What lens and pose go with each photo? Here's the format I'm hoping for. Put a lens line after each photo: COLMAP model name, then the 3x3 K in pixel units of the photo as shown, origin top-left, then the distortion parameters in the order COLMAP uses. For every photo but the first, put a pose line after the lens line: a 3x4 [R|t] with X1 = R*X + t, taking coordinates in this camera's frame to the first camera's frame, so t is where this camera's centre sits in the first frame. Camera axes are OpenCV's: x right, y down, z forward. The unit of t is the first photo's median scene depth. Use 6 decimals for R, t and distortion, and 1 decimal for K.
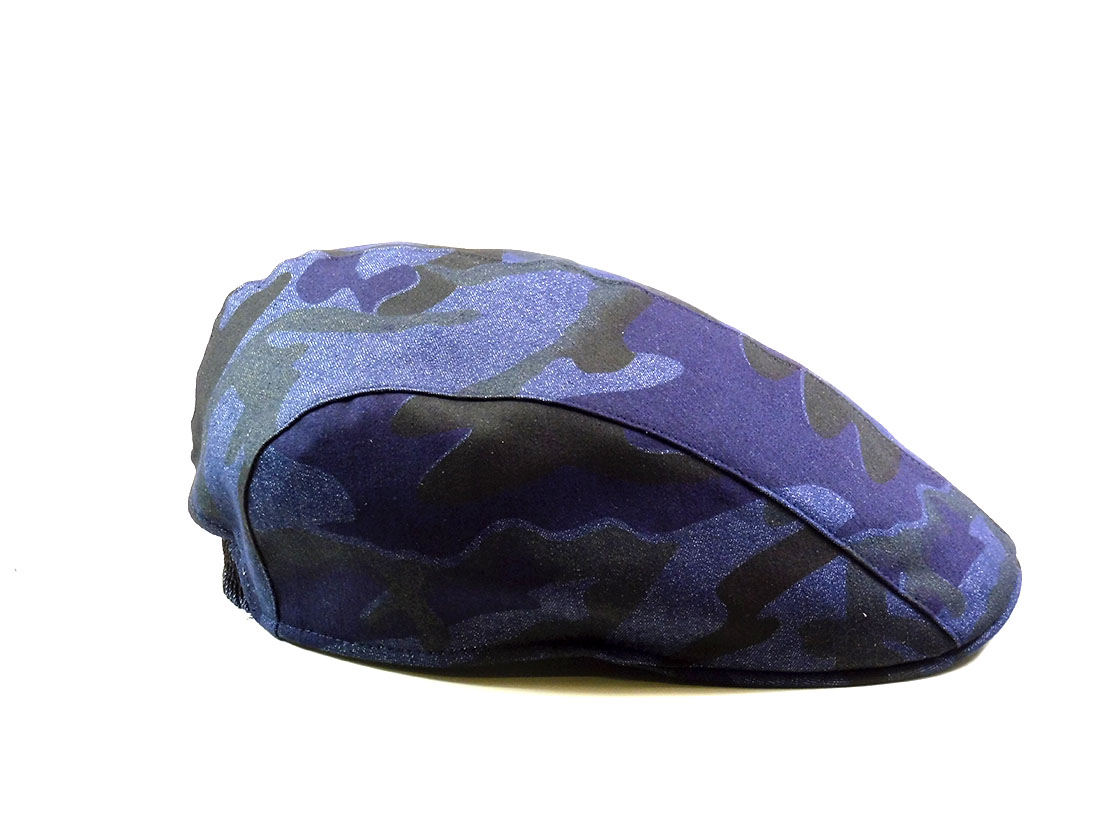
lens RADIAL K [[2747.6, 0, 556.8], [0, 2747.6, 409.5], [0, 0, 1]] dist [0.828691, 0.000000]
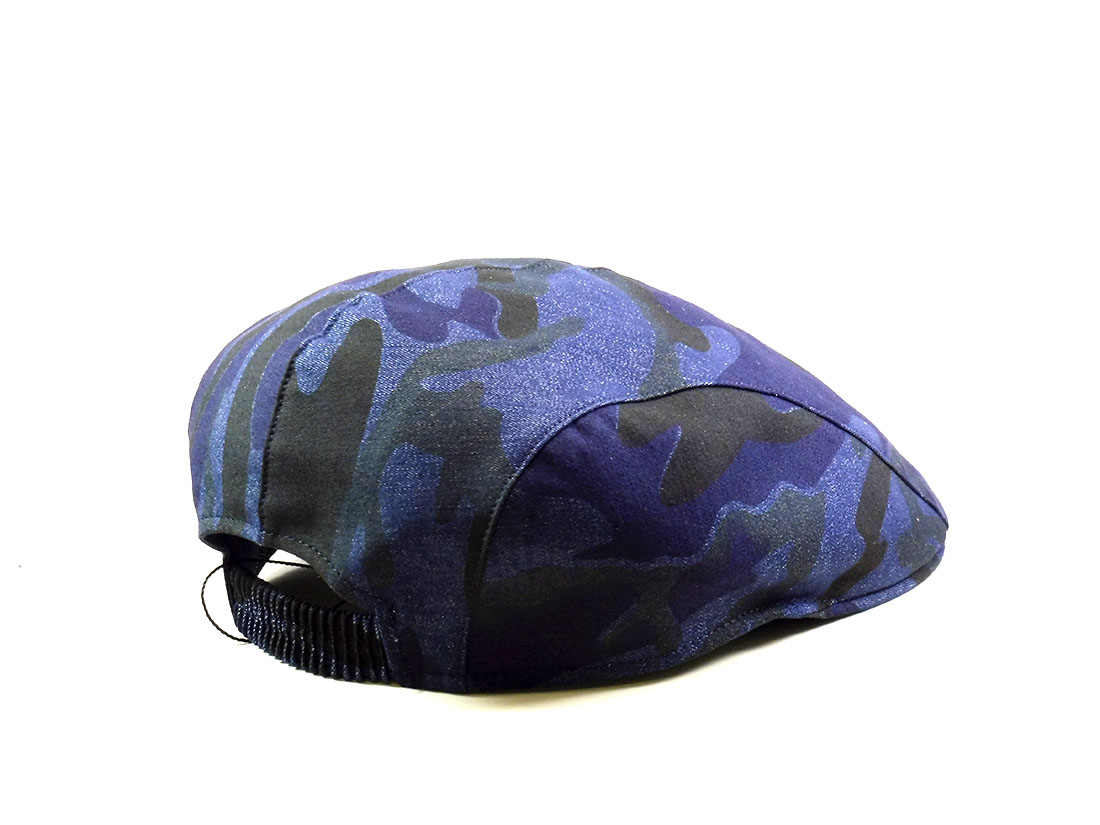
lens RADIAL K [[2747.6, 0, 552.1], [0, 2747.6, 417.0], [0, 0, 1]] dist [0.828691, 0.000000]
pose [[0.718865, -0.207971, 0.663311, -0.721841], [0.197291, 0.976000, 0.092195, -0.096471], [-0.666566, 0.064589, 0.742643, 0.280177]]
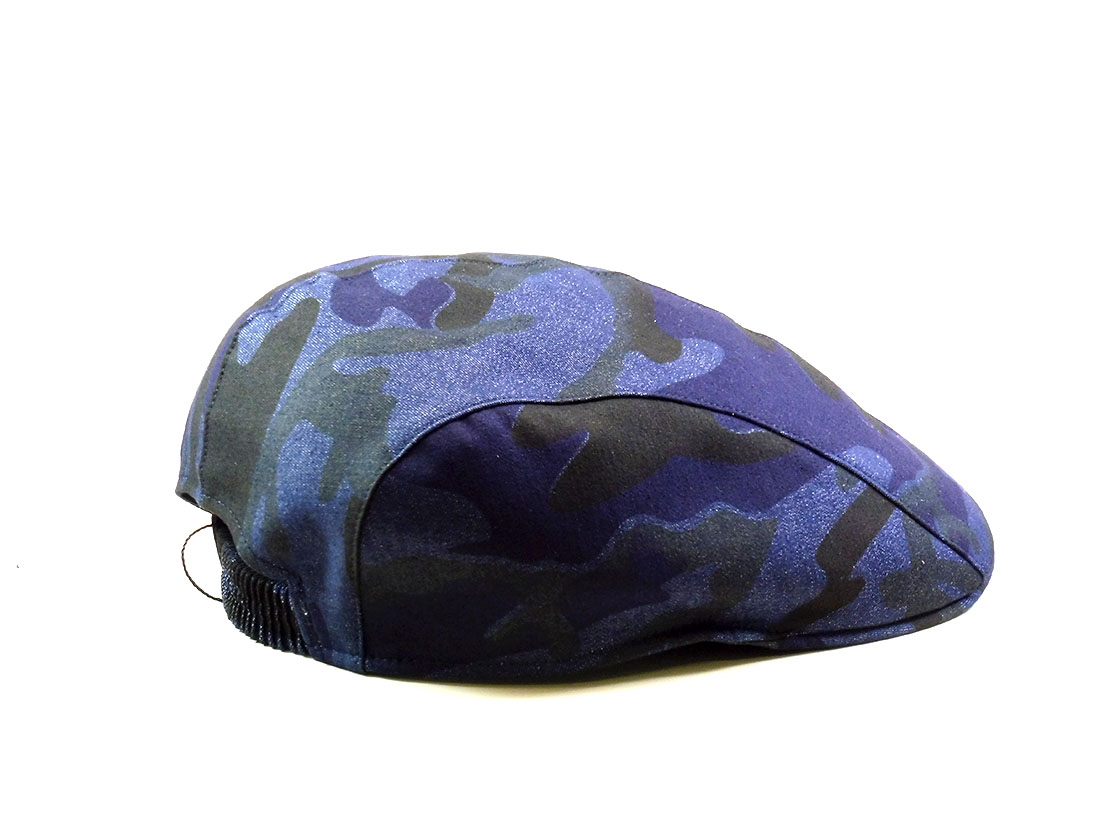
lens RADIAL K [[2747.6, 0, 546.4], [0, 2747.6, 414.0], [0, 0, 1]] dist [0.828691, 0.000000]
pose [[0.912218, -0.121444, 0.391293, -0.428312], [0.117759, 0.992477, 0.033502, -0.033941], [-0.392418, 0.015518, 0.919656, 0.088993]]
